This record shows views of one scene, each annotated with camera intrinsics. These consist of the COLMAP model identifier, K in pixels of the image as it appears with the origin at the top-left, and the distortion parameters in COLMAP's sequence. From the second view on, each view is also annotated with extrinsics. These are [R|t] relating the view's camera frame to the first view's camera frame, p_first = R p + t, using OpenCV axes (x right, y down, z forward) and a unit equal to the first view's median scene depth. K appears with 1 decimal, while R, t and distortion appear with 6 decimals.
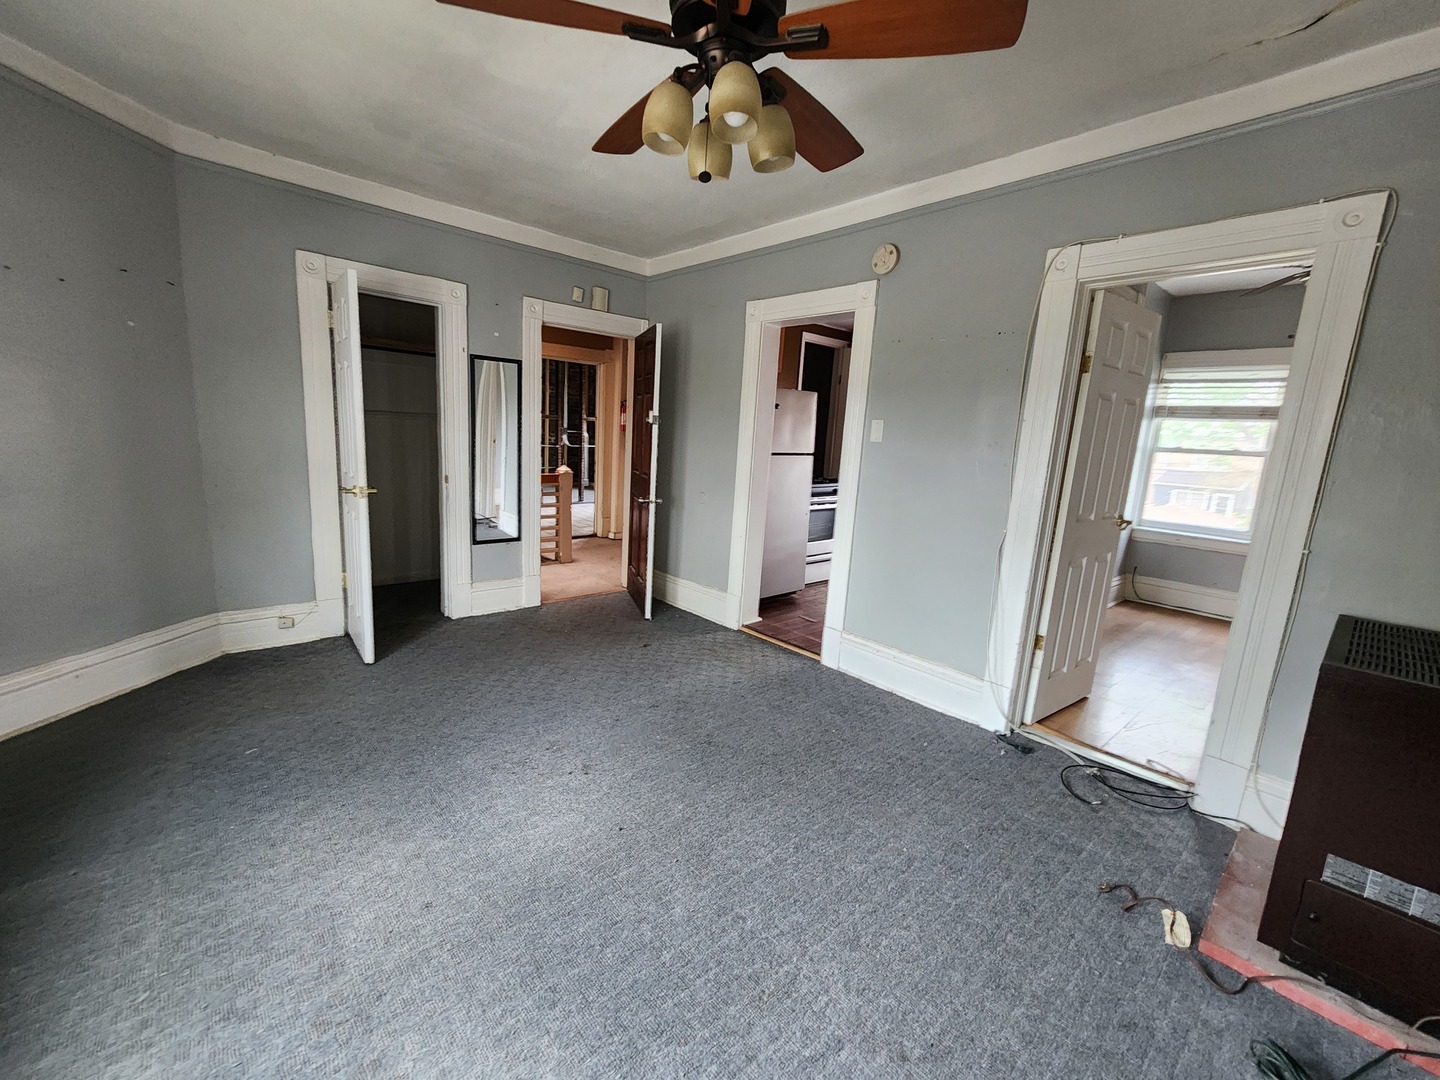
lens RADIAL K [[591.7, 0, 721.0], [0, 591.7, 544.2], [0, 0, 1]] dist [-0.000981, -0.000132]
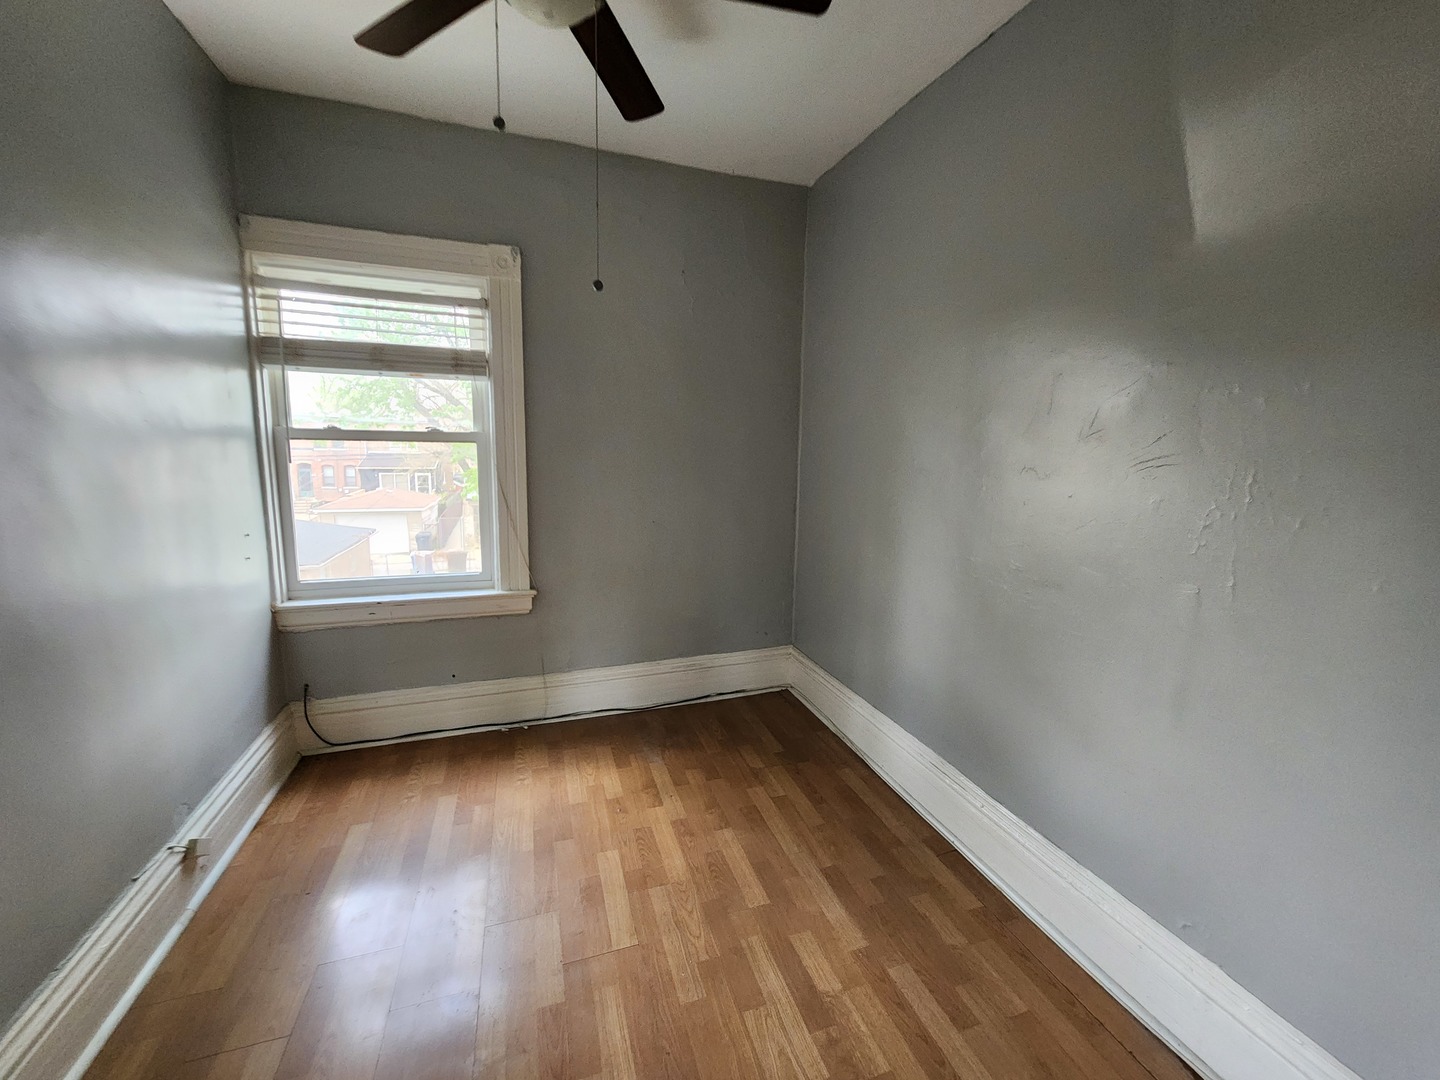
lens RADIAL K [[591.7, 0, 723.3], [0, 591.7, 543.8], [0, 0, 1]] dist [-0.000981, -0.000132]
pose [[0.386059, -0.186108, 0.903505, 0.434724], [0.164949, 0.977579, 0.130885, -0.078862], [-0.907607, 0.098503, 0.408102, 0.507637]]
